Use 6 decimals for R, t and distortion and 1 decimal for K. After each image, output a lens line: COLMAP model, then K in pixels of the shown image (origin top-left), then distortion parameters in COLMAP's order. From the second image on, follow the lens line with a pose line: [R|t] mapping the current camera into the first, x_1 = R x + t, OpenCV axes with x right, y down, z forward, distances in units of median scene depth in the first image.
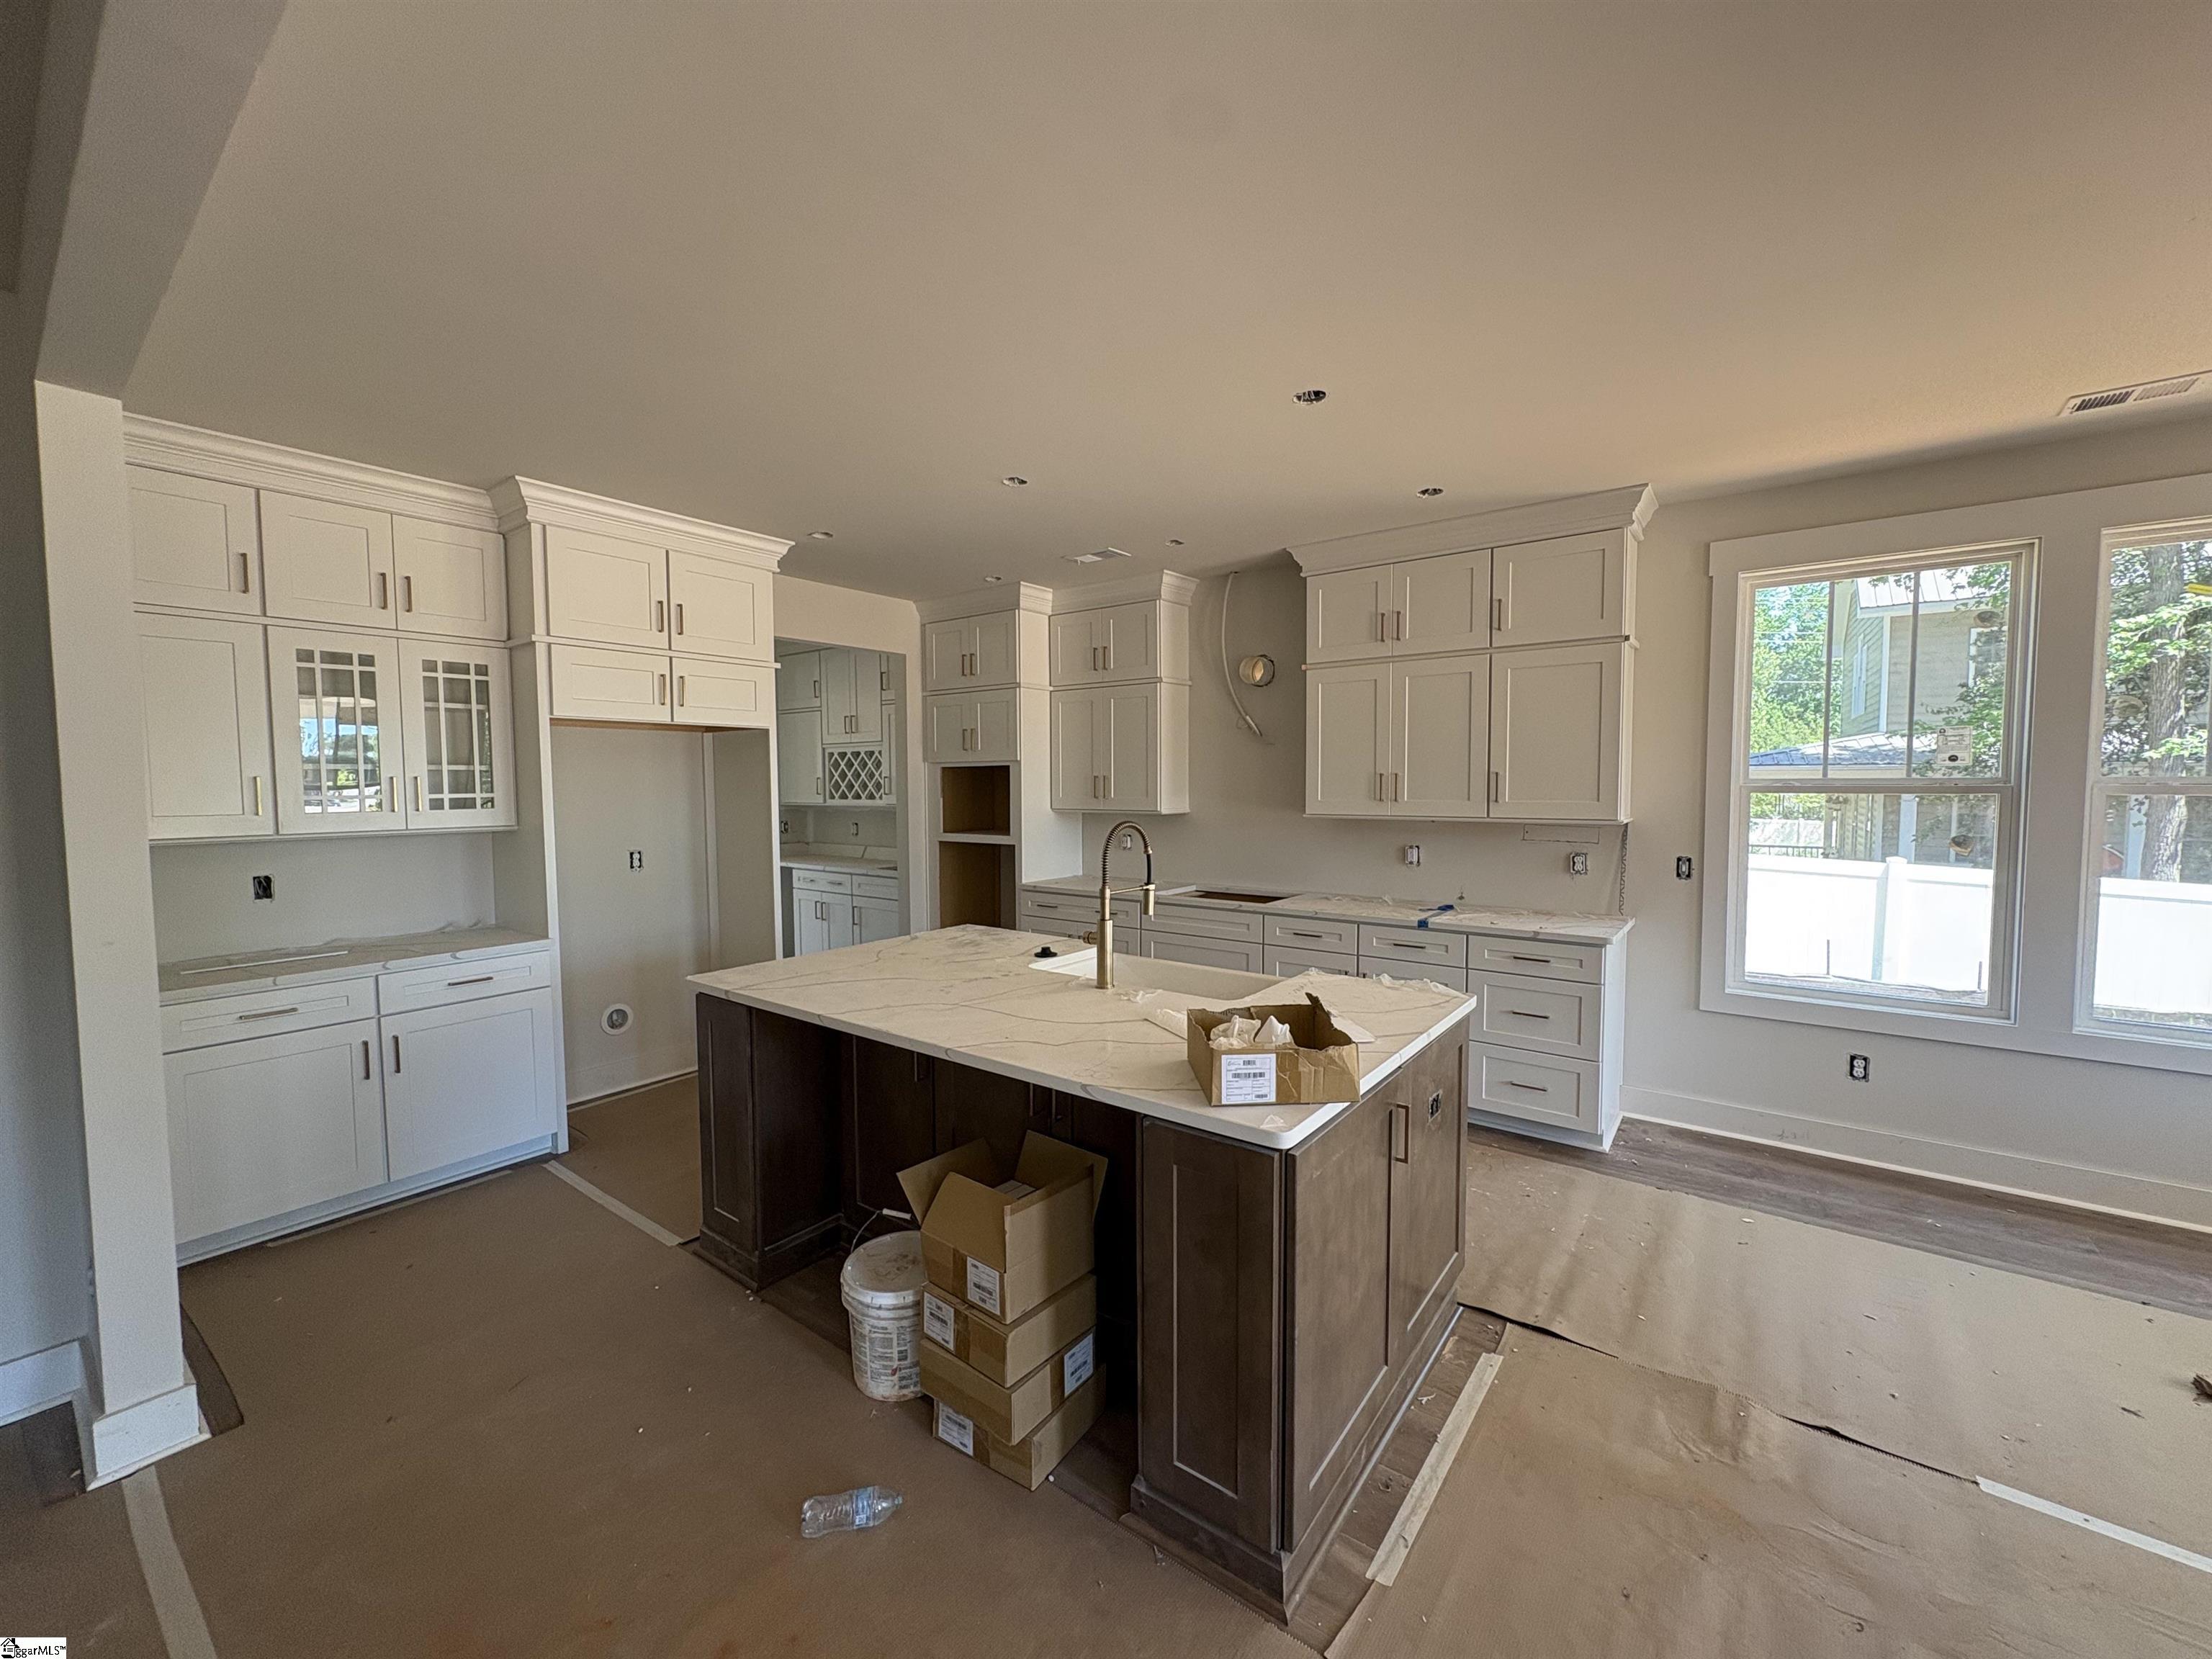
lens RADIAL K [[879.7, 0, 1108.1], [0, 879.7, 824.9], [0, 0, 1]] dist [-0.001524, -0.000486]
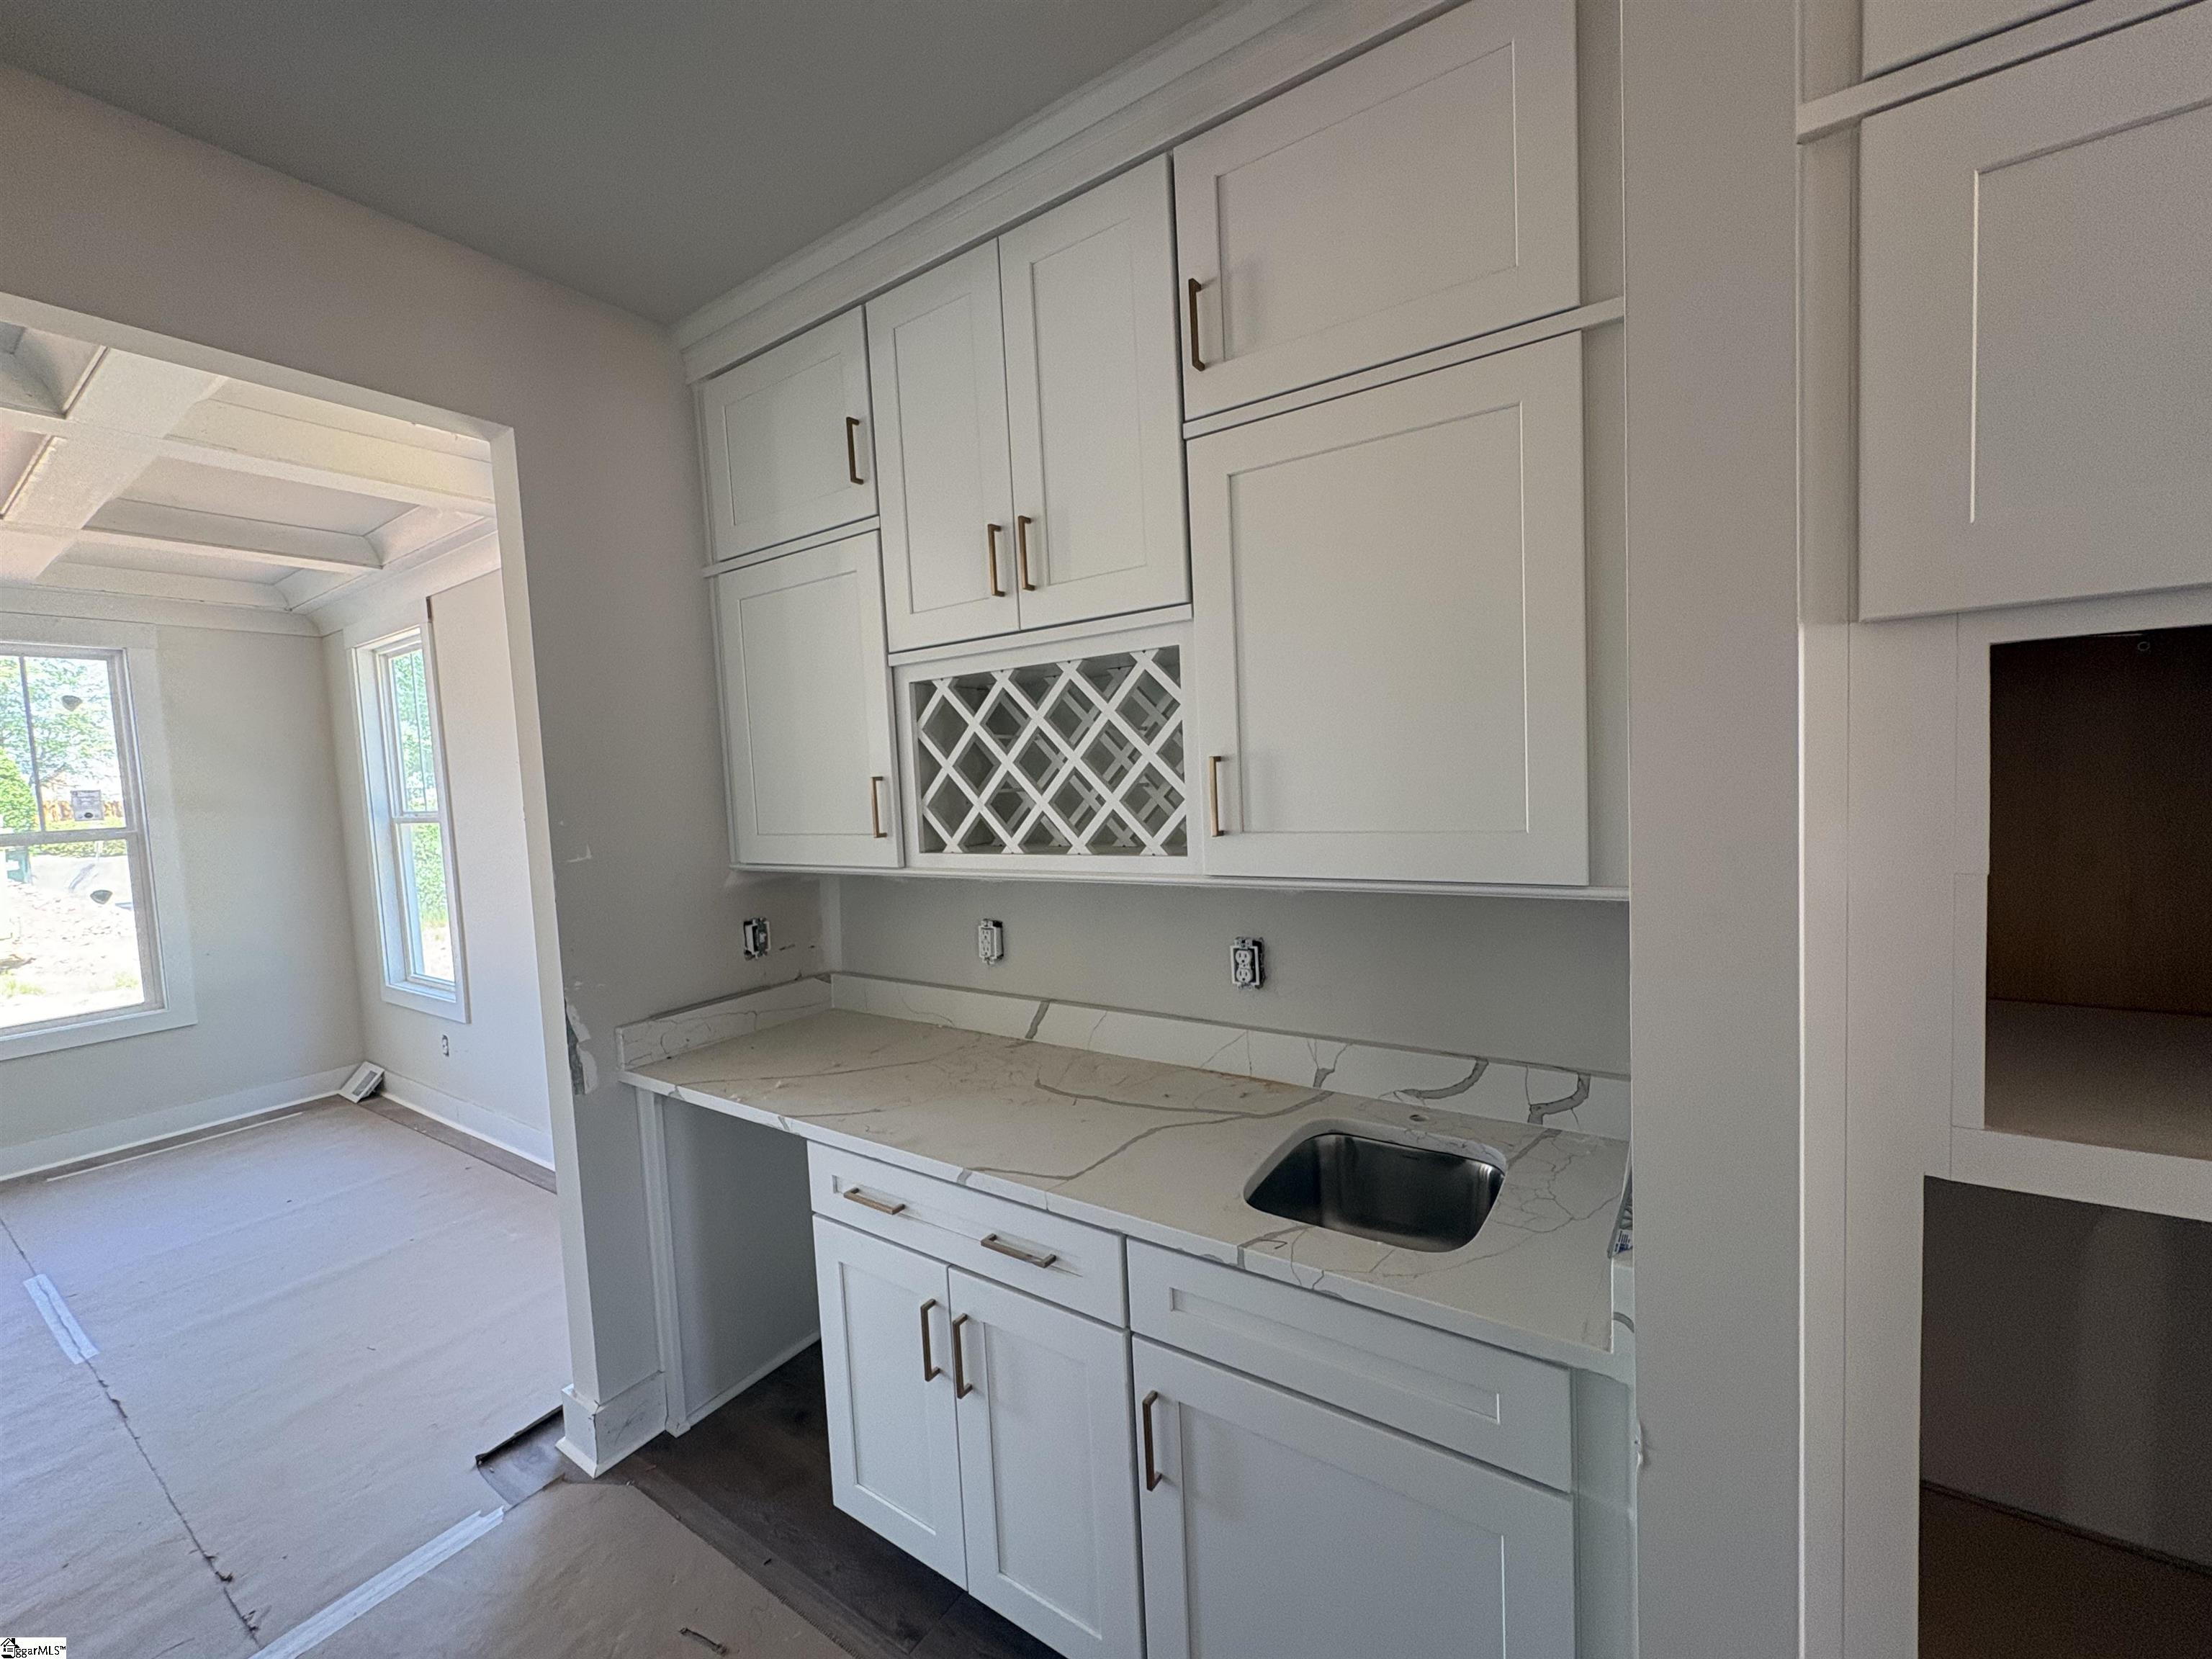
lens RADIAL K [[879.7, 0, 1108.1], [0, 879.7, 824.9], [0, 0, 1]] dist [-0.001524, -0.000486]
pose [[0.997425, -0.045704, 0.055268, -0.481443], [0.045313, 0.998938, 0.008305, -0.066222], [-0.055589, -0.005779, 0.998437, 1.270212]]
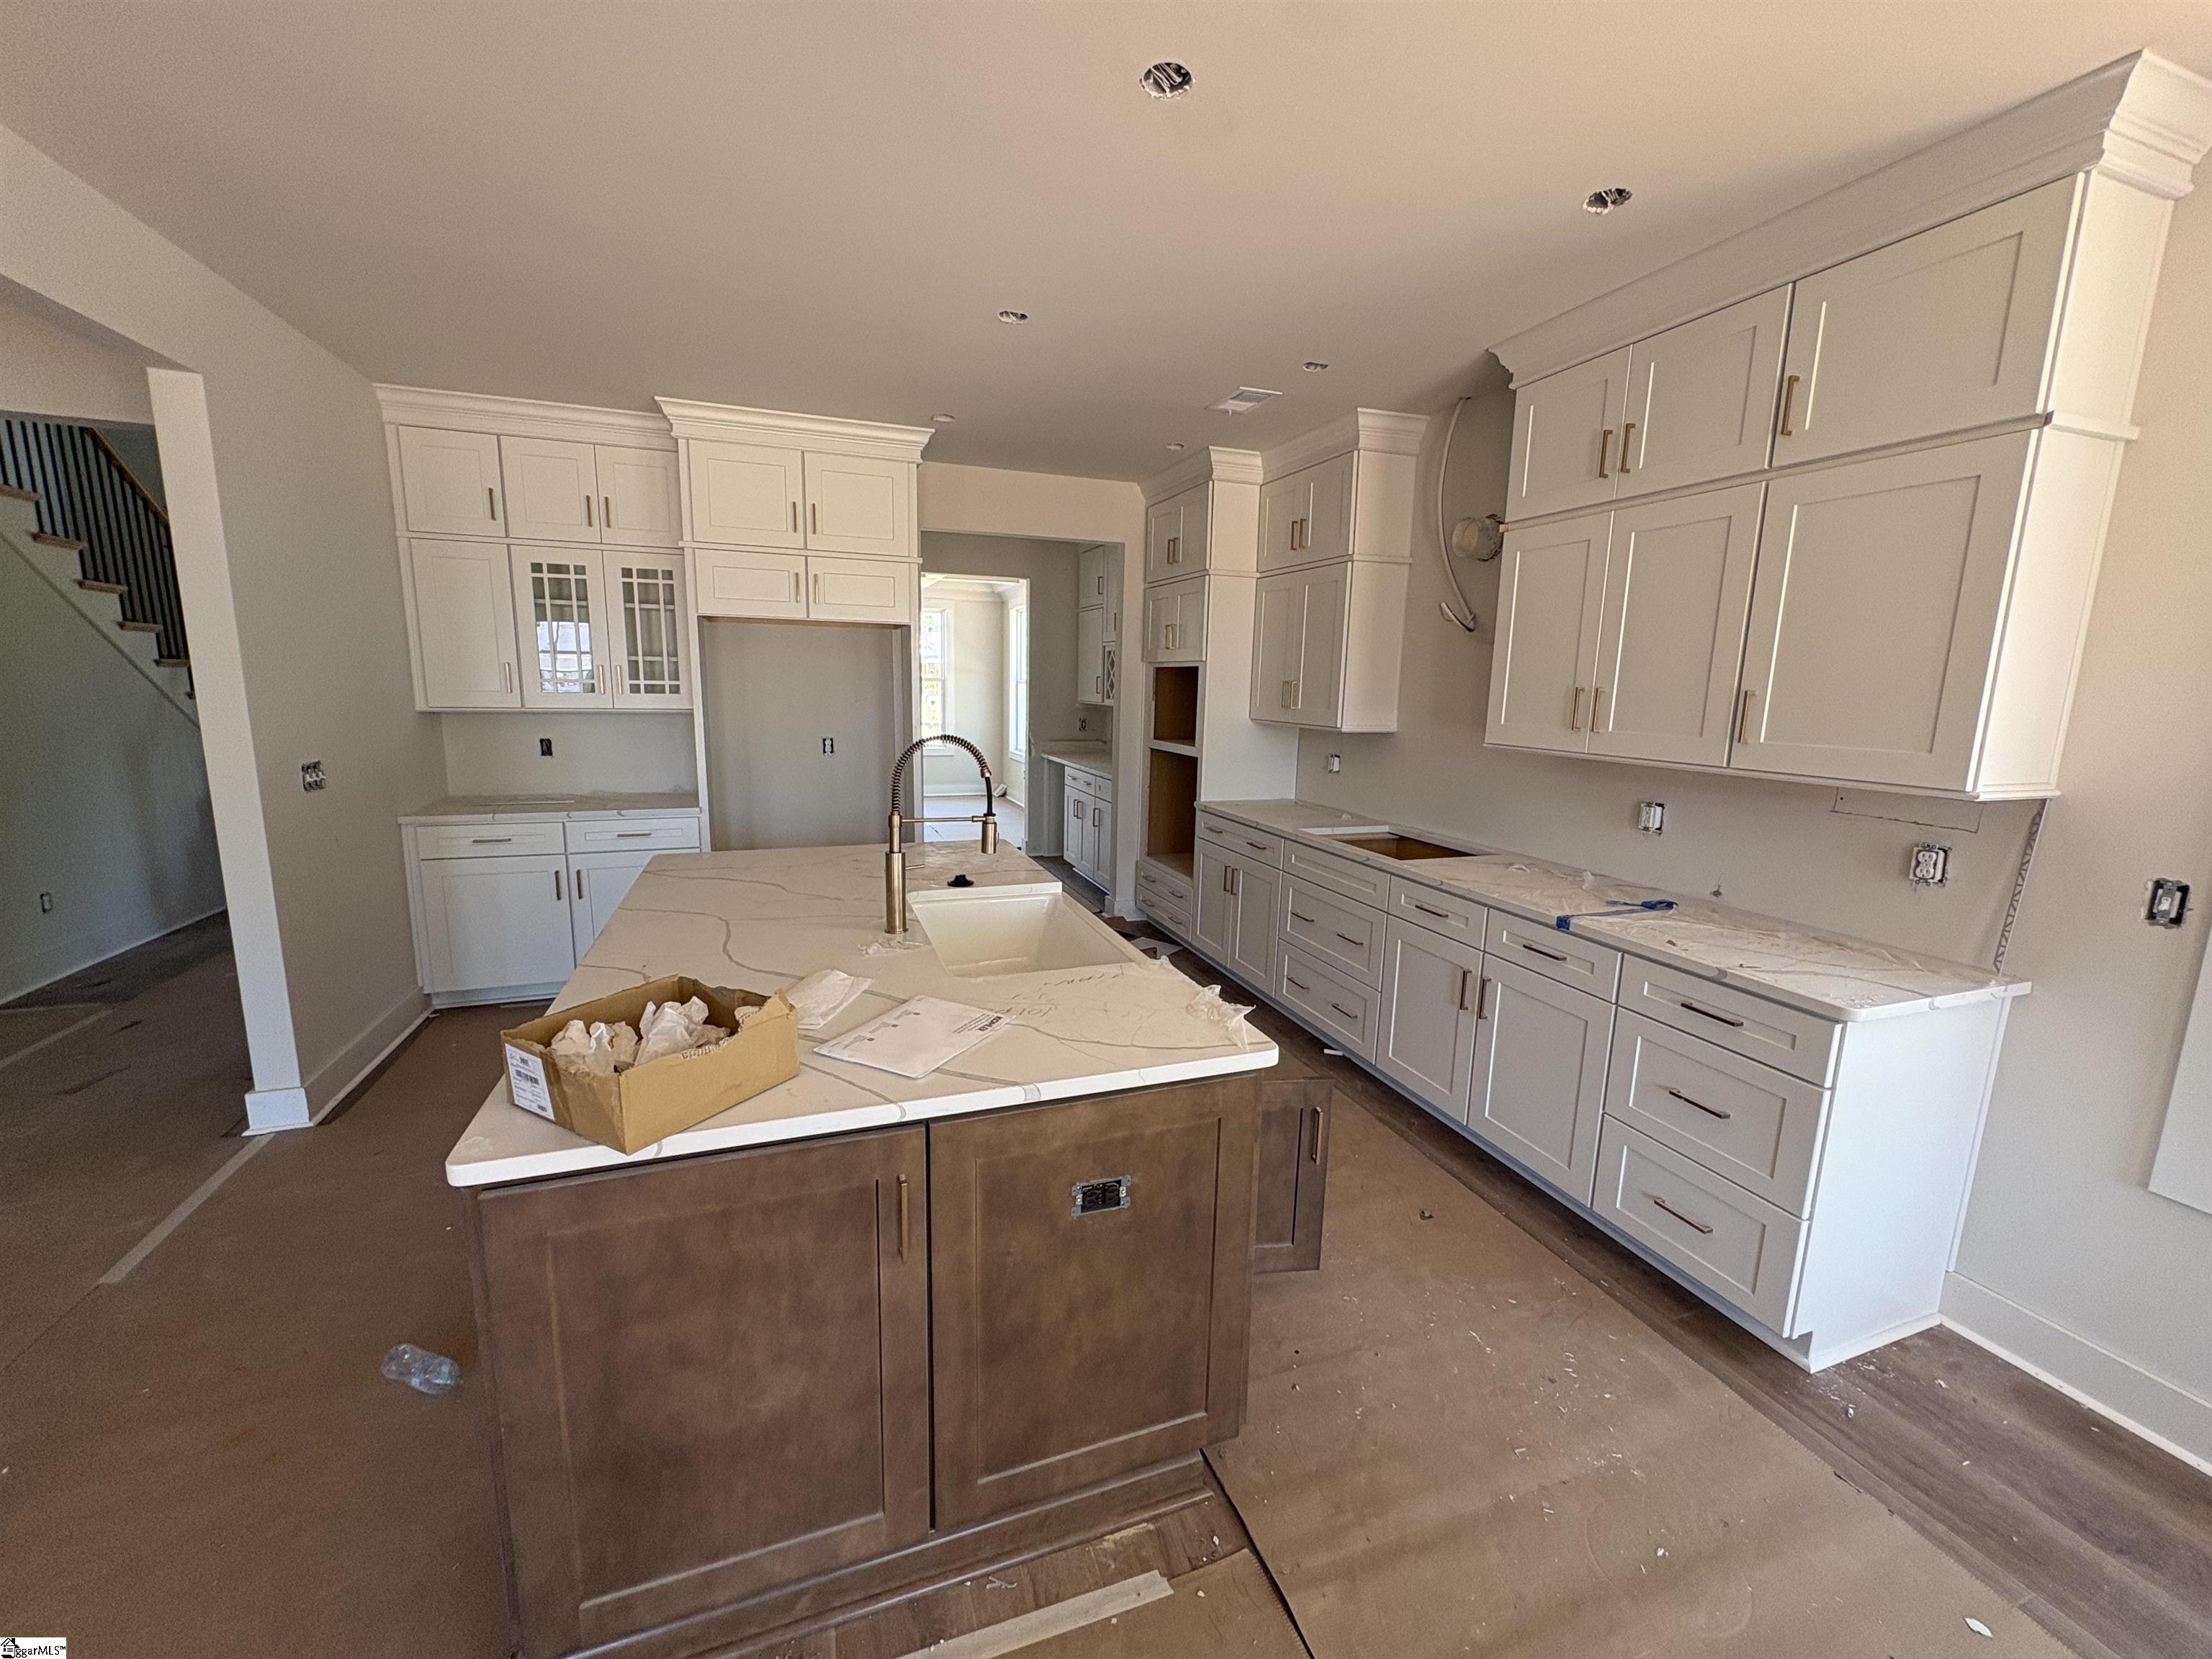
lens RADIAL K [[879.4, 0, 1108.3], [0, 879.4, 826.8], [0, 0, 1]] dist [-0.000245, 0.000056]
pose [[0.840055, 0.114270, -0.530331, 0.402285], [-0.054687, 0.990422, 0.126779, -0.021302], [0.539738, -0.077499, 0.838258, 0.274897]]
